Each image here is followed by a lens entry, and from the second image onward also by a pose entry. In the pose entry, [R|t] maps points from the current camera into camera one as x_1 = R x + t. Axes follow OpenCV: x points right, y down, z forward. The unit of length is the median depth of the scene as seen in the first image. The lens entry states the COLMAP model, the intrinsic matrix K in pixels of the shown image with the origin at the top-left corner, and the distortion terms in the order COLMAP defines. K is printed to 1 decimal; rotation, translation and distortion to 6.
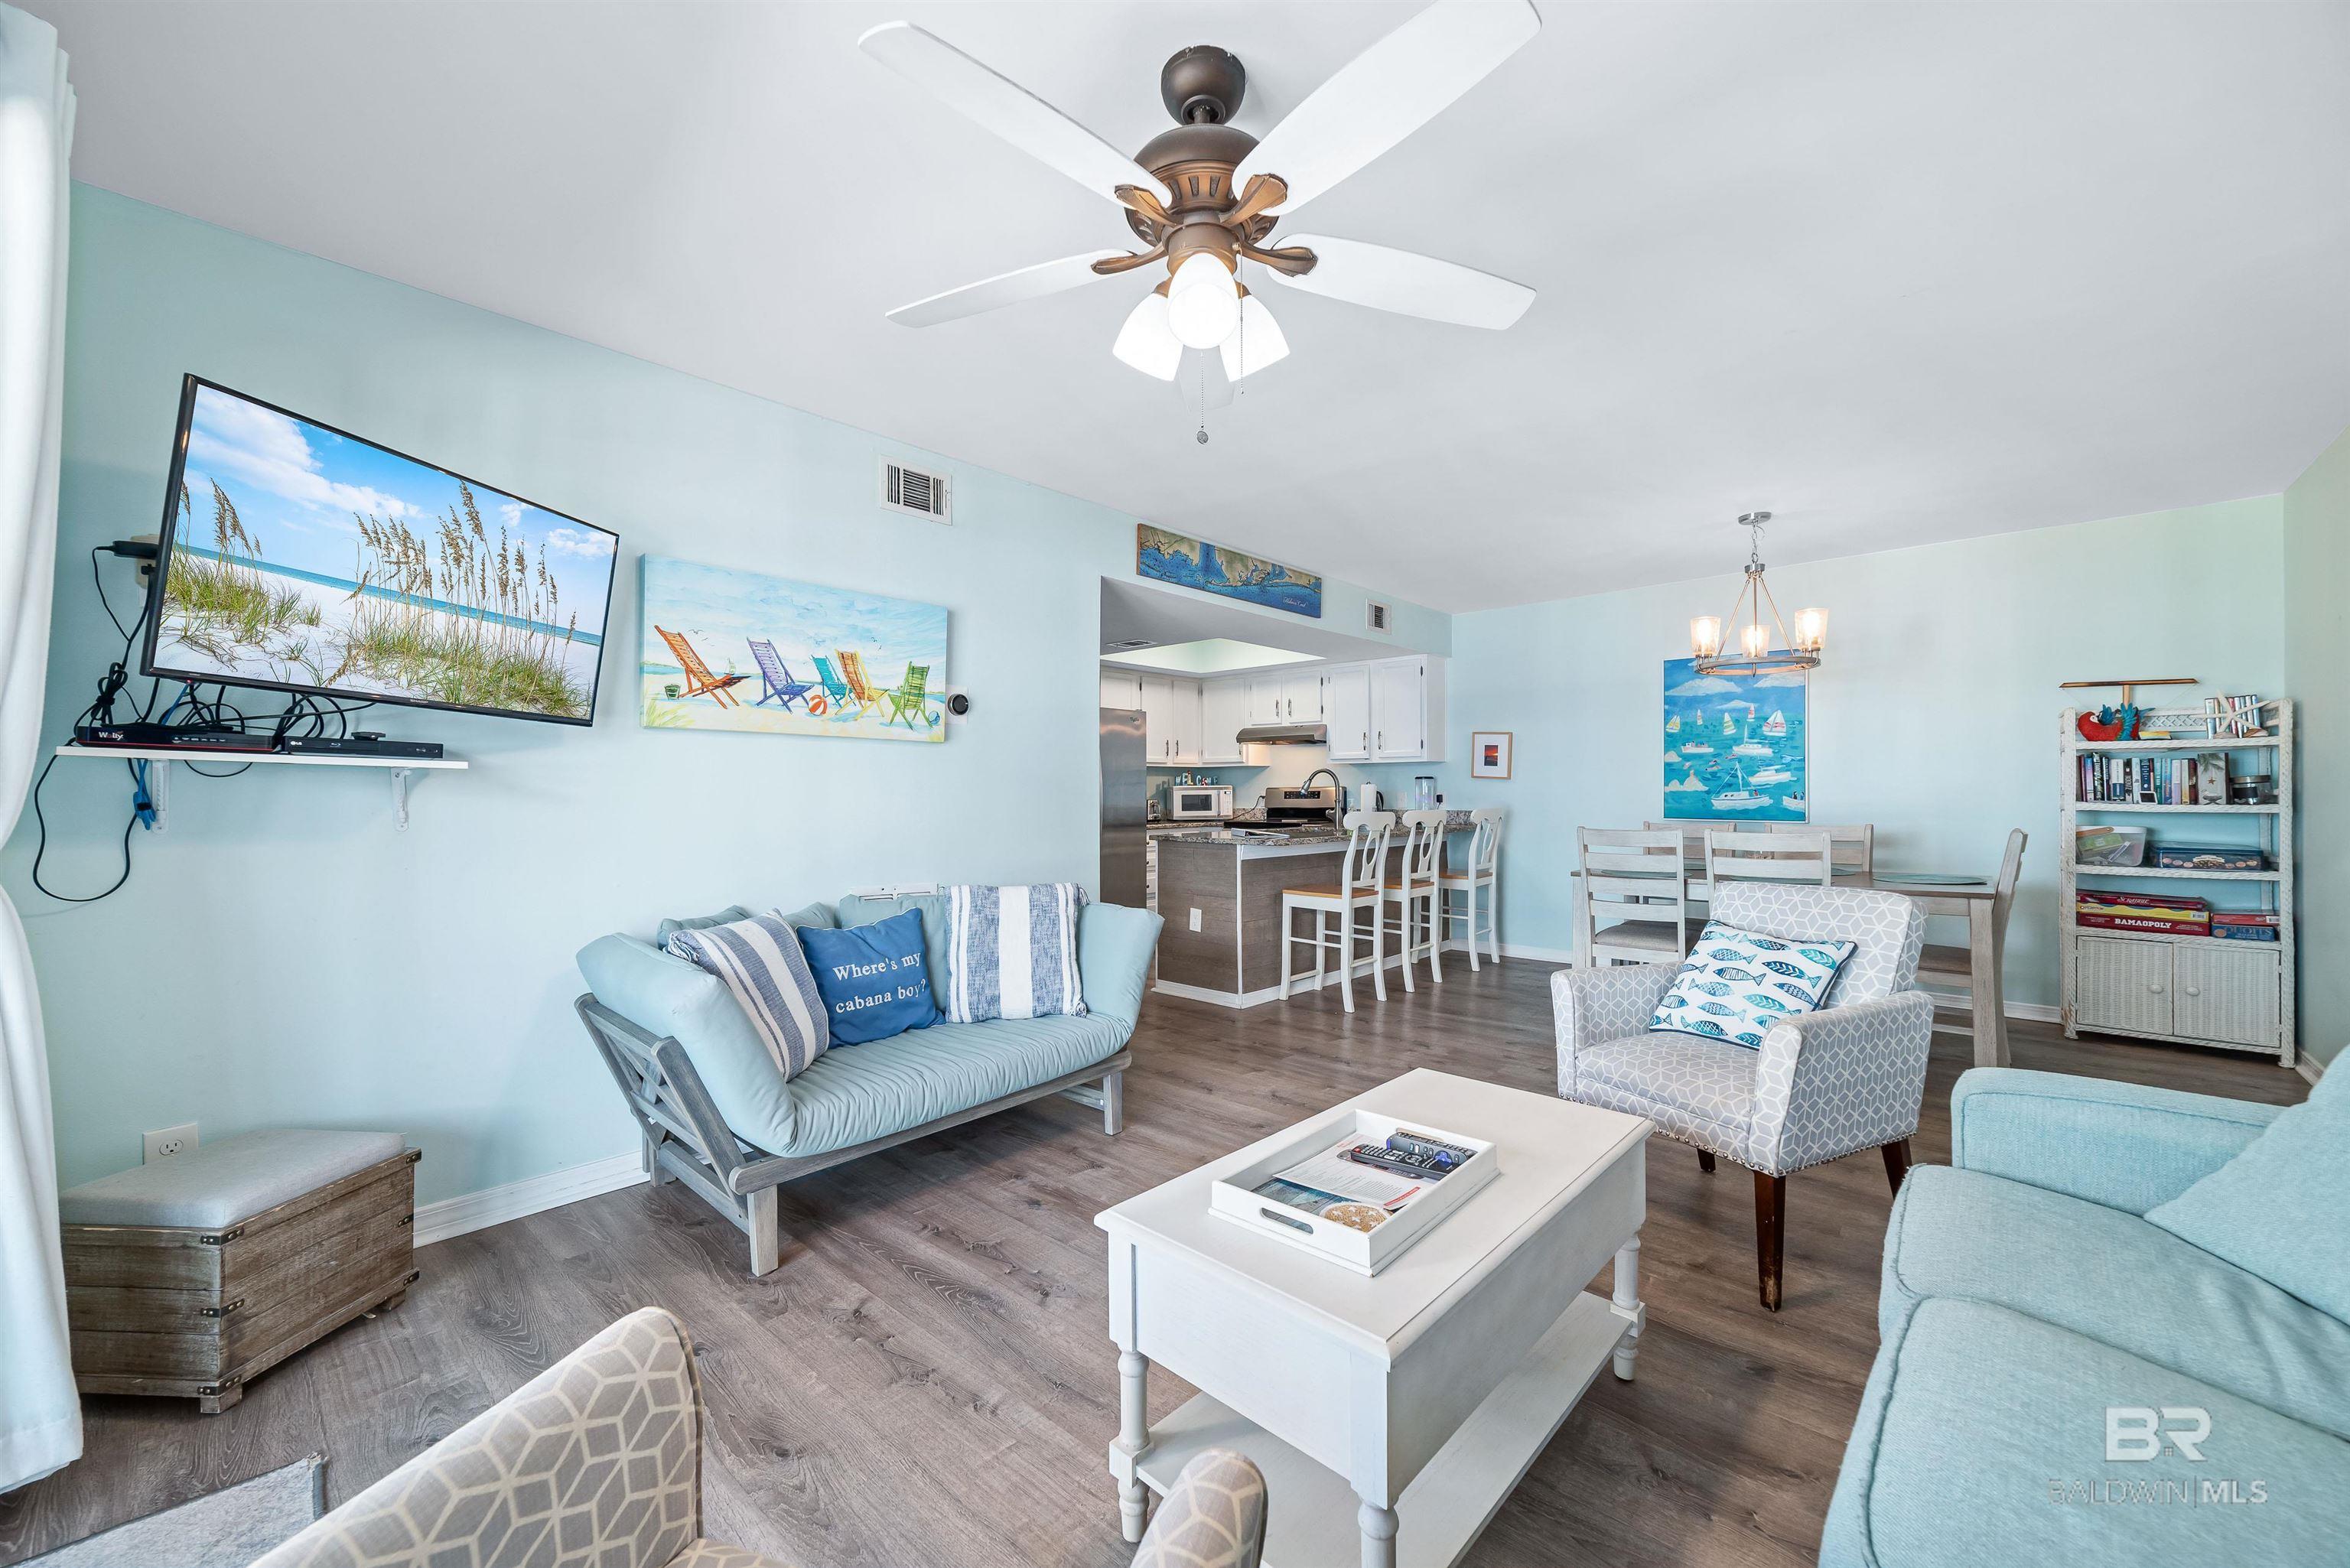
lens RADIAL K [[898.6, 0, 1179.9], [0, 898.6, 790.3], [0, 0, 1]] dist [0.000148, 0.000495]
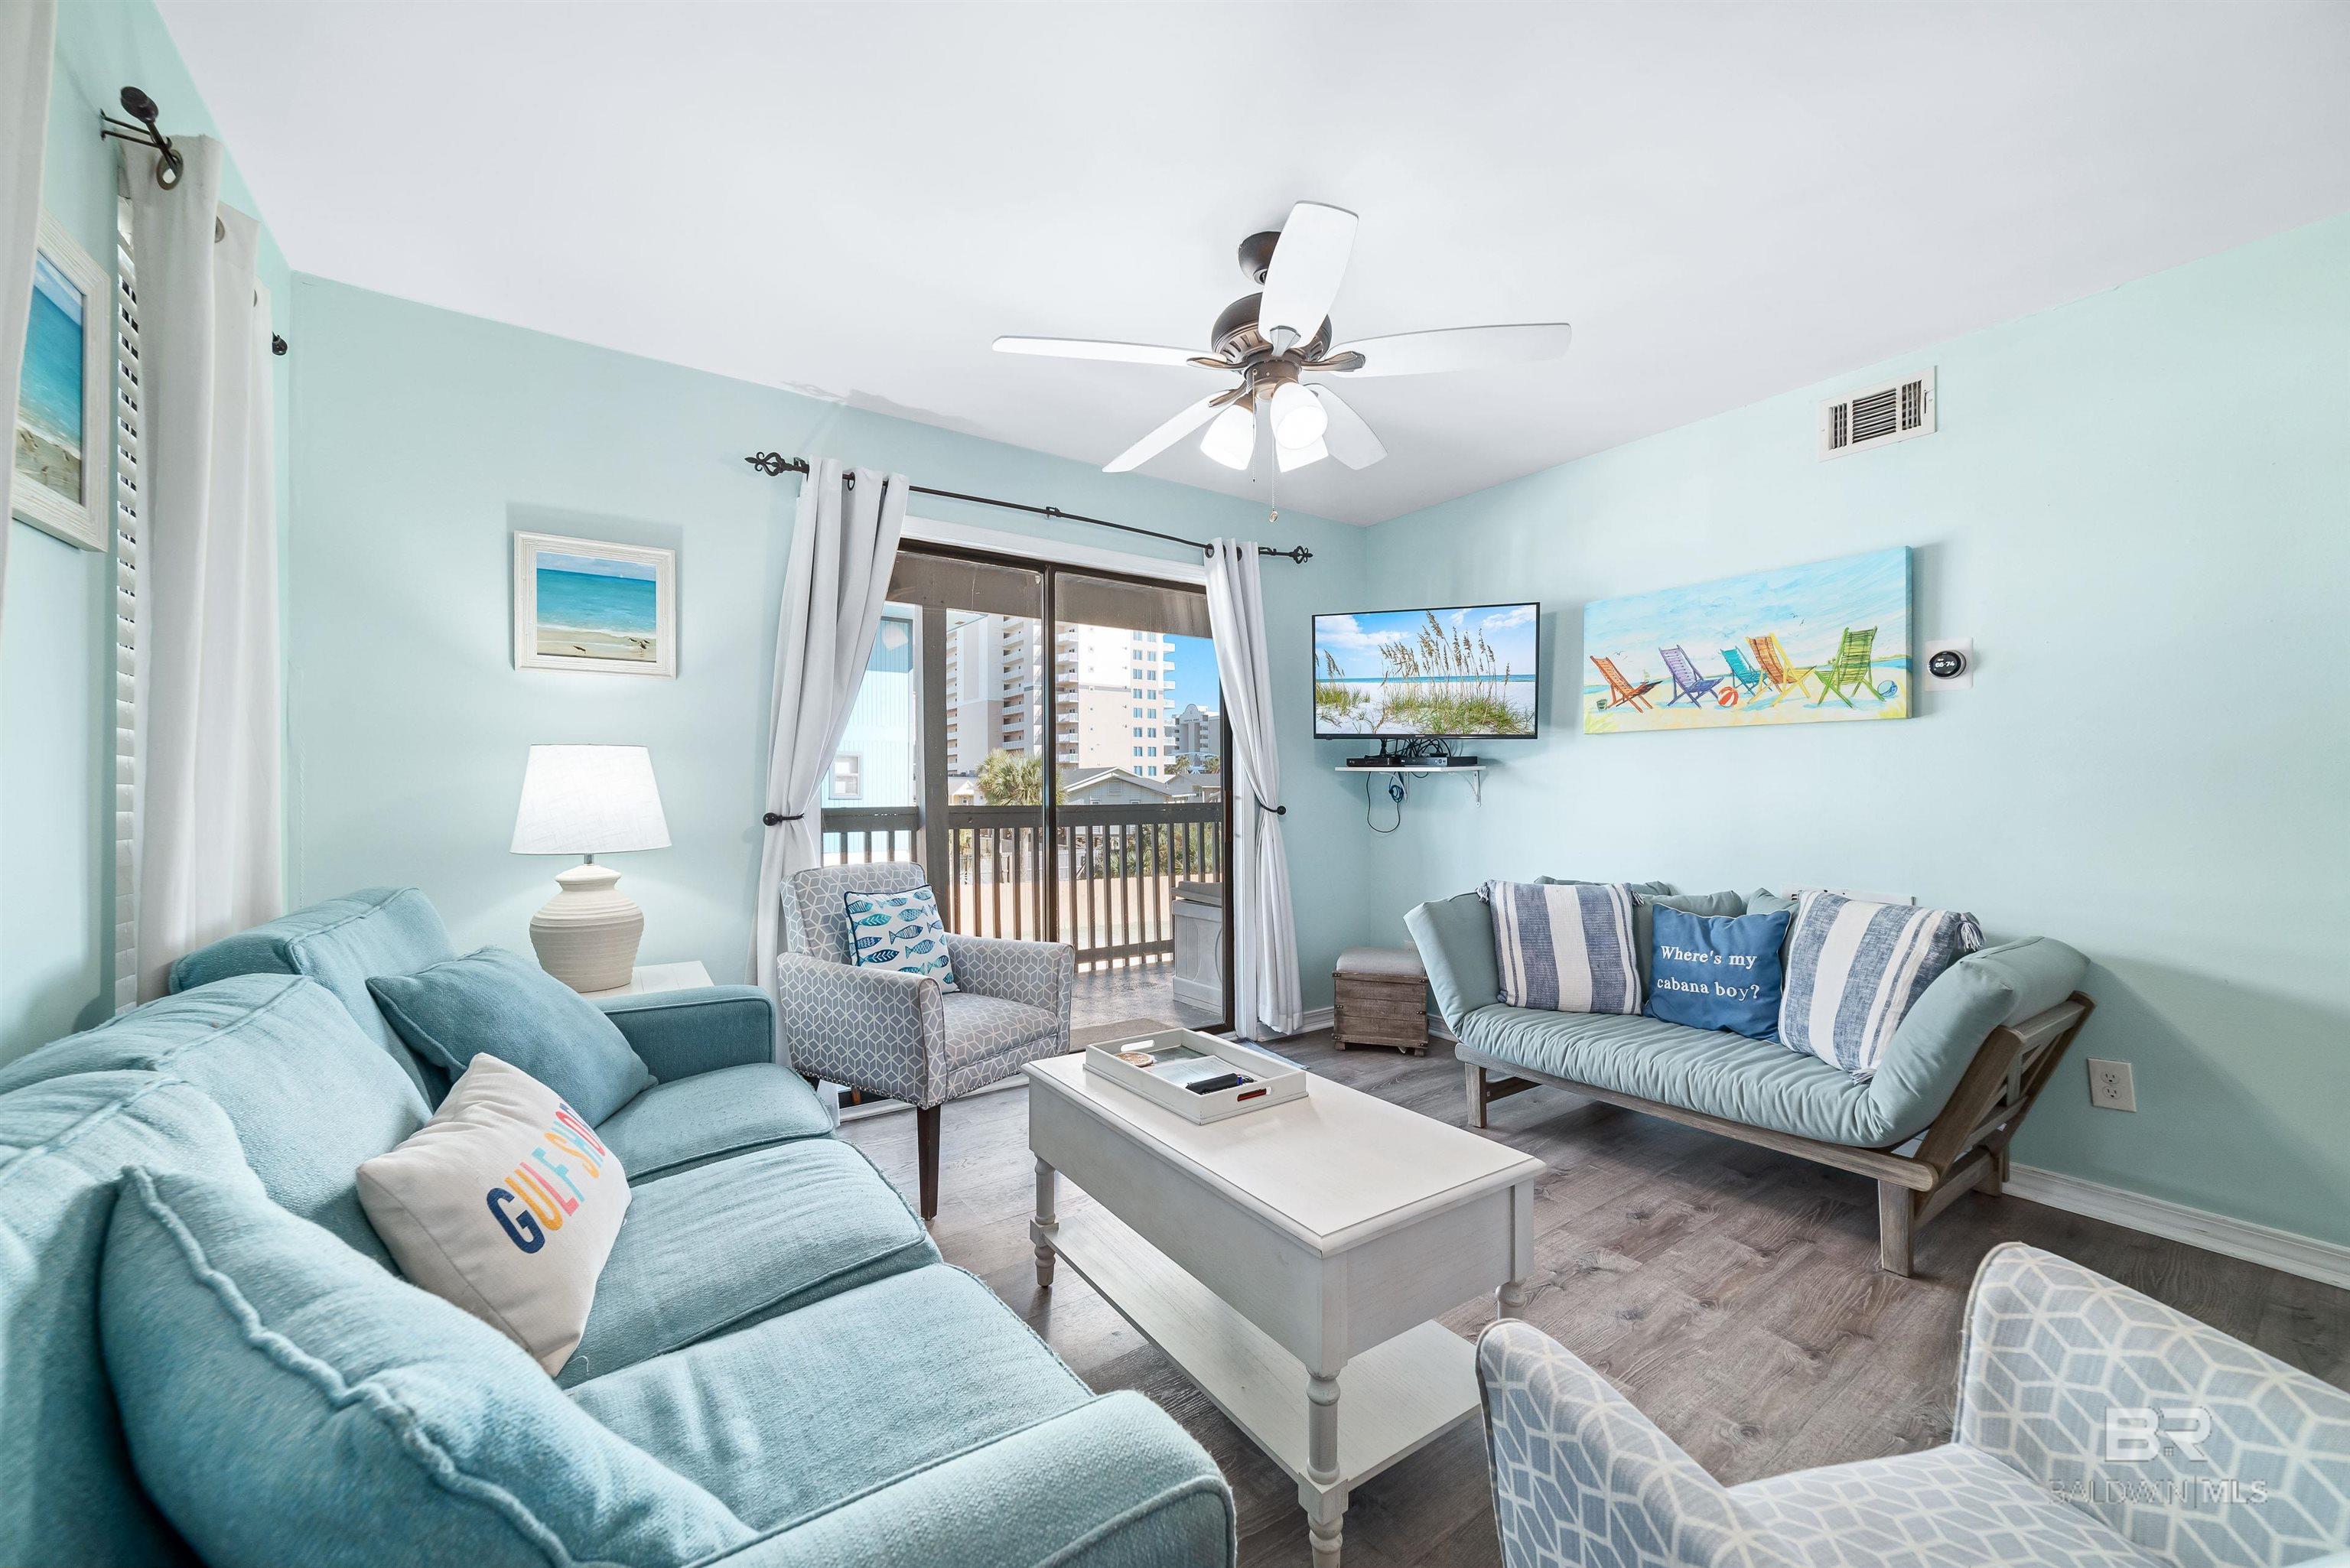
lens RADIAL K [[893.6, 0, 1178.7], [0, 893.6, 788.3], [0, 0, 1]] dist [-0.001430, -0.000098]
pose [[-0.216356, 0.000716, -0.976314, 0.539014], [0.006375, 0.999979, -0.000680, 0.004179], [0.976294, -0.006371, -0.216356, 0.458426]]
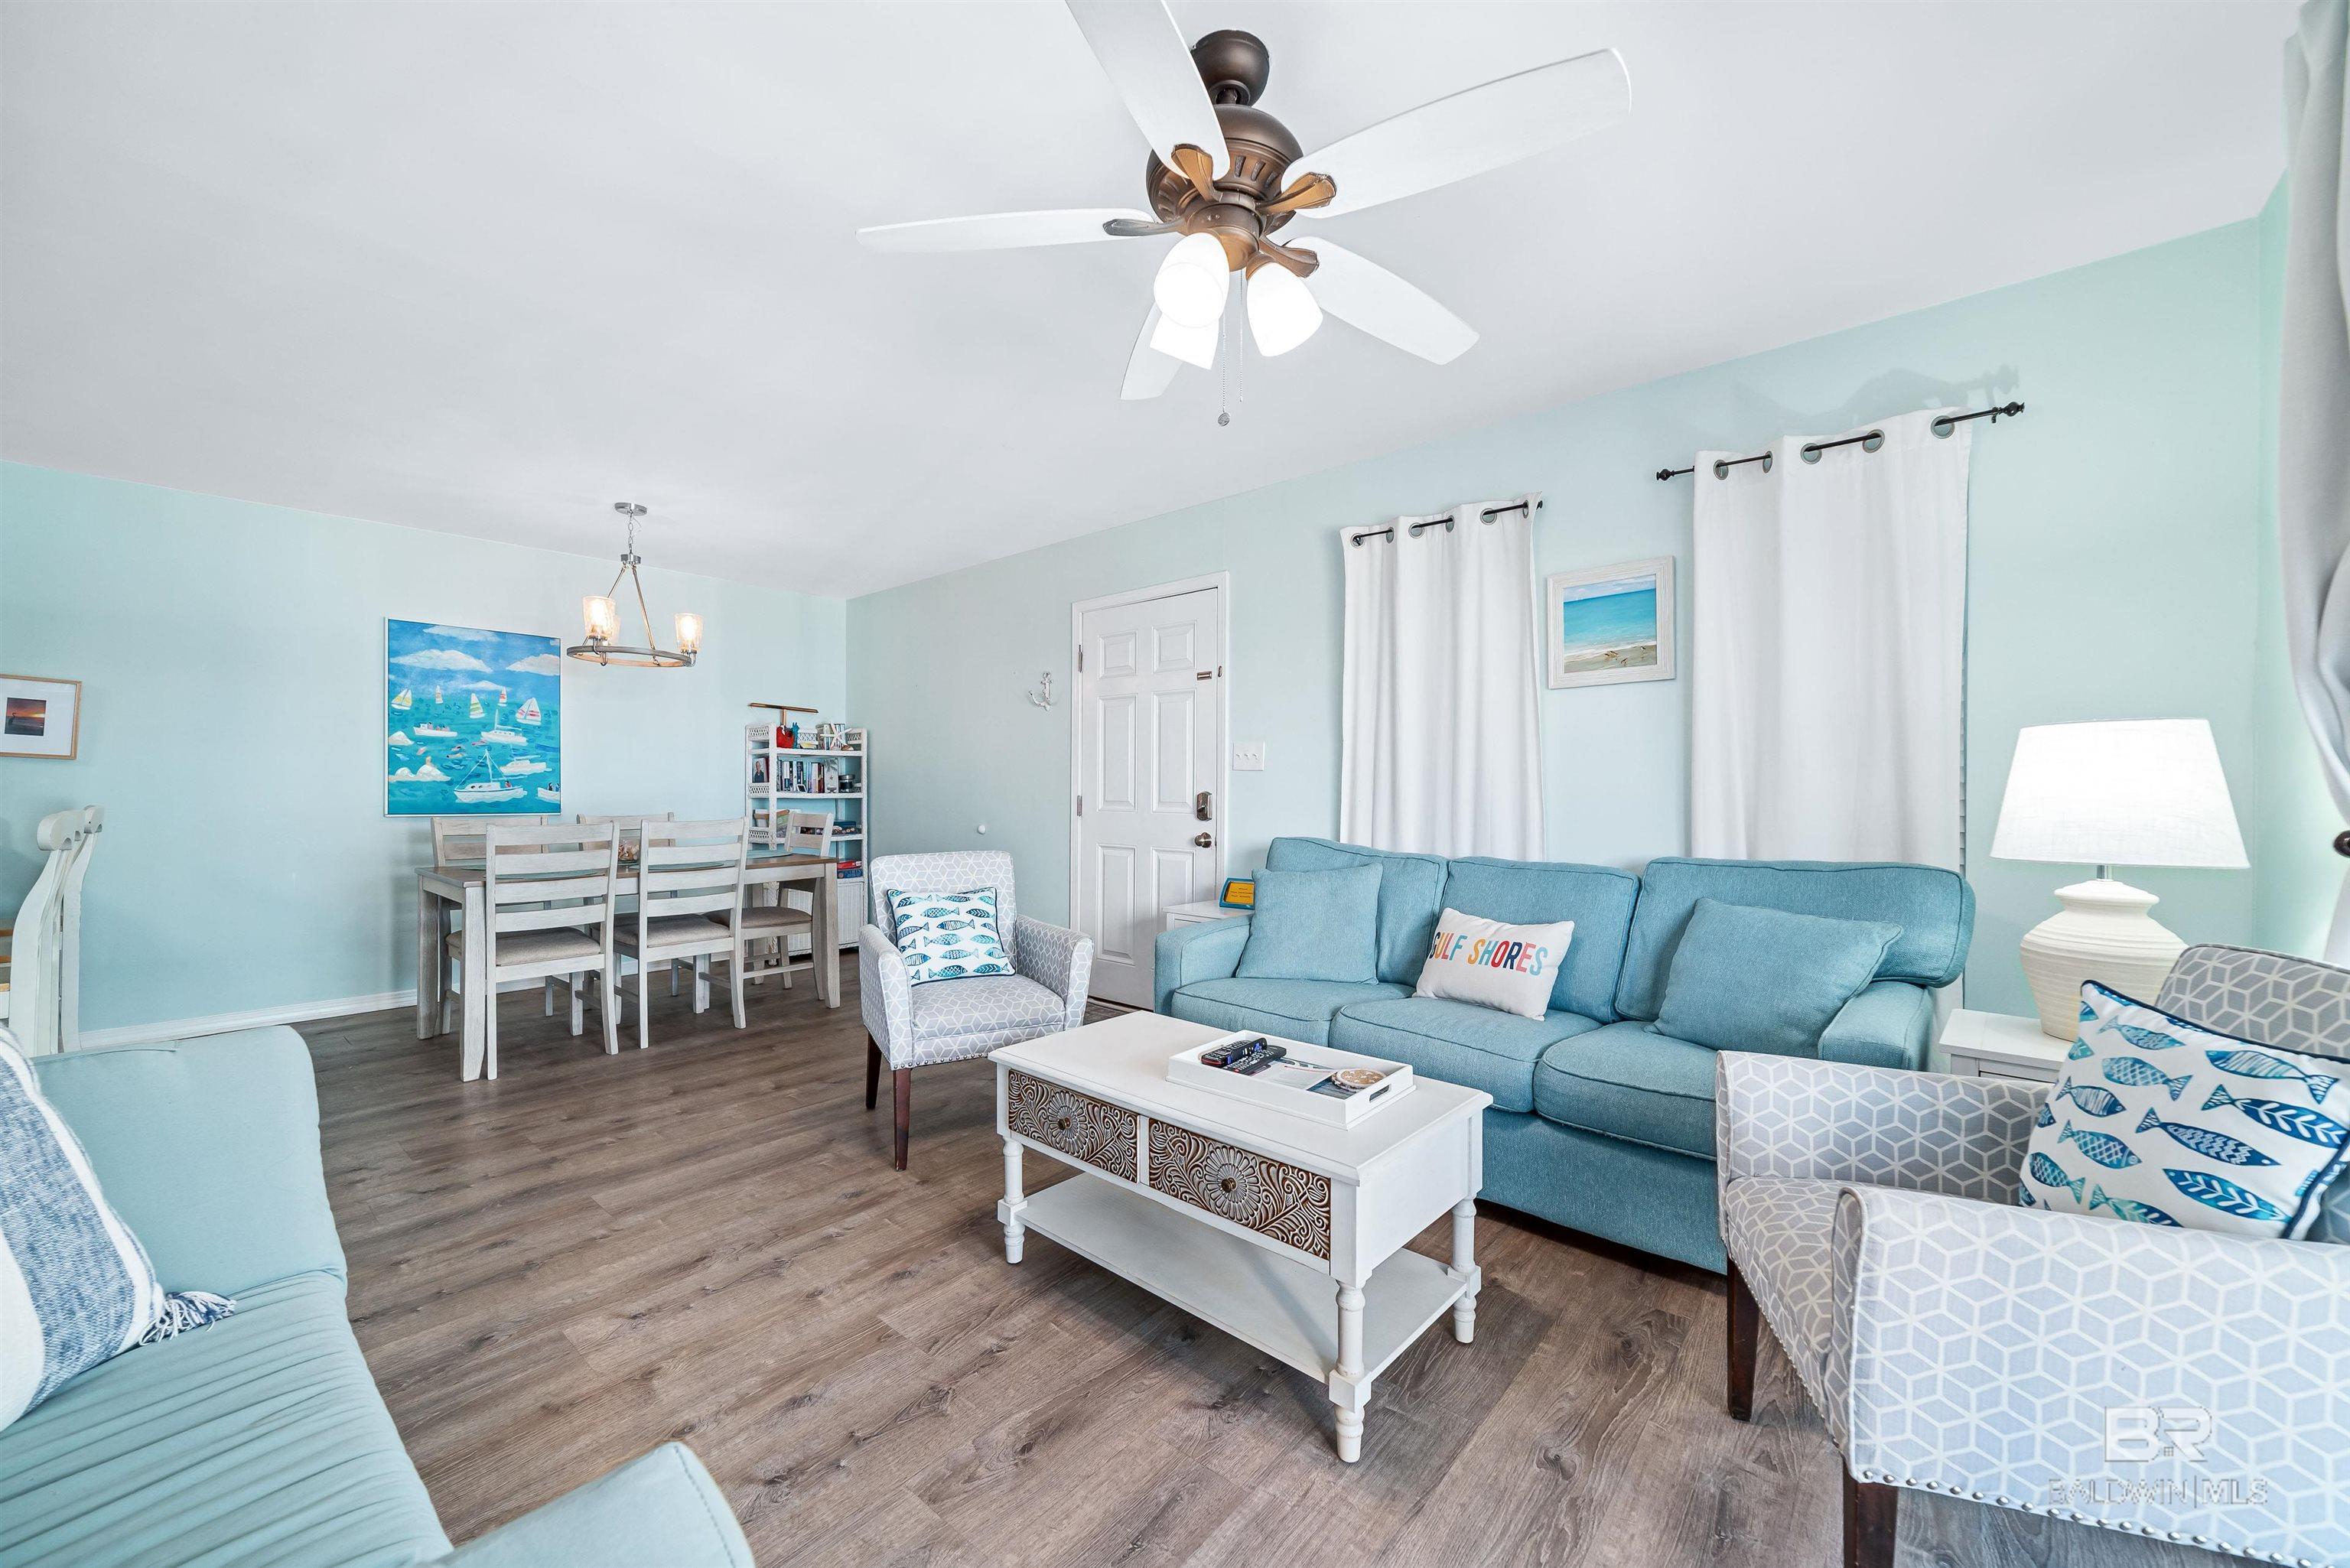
lens RADIAL K [[898.6, 0, 1179.9], [0, 898.6, 790.3], [0, 0, 1]] dist [0.000148, 0.000495]
pose [[-0.020194, -0.000090, 0.999796, -0.390864], [-0.004173, 0.999991, 0.000006, 0.008564], [-0.999787, -0.004172, -0.020195, 0.426121]]
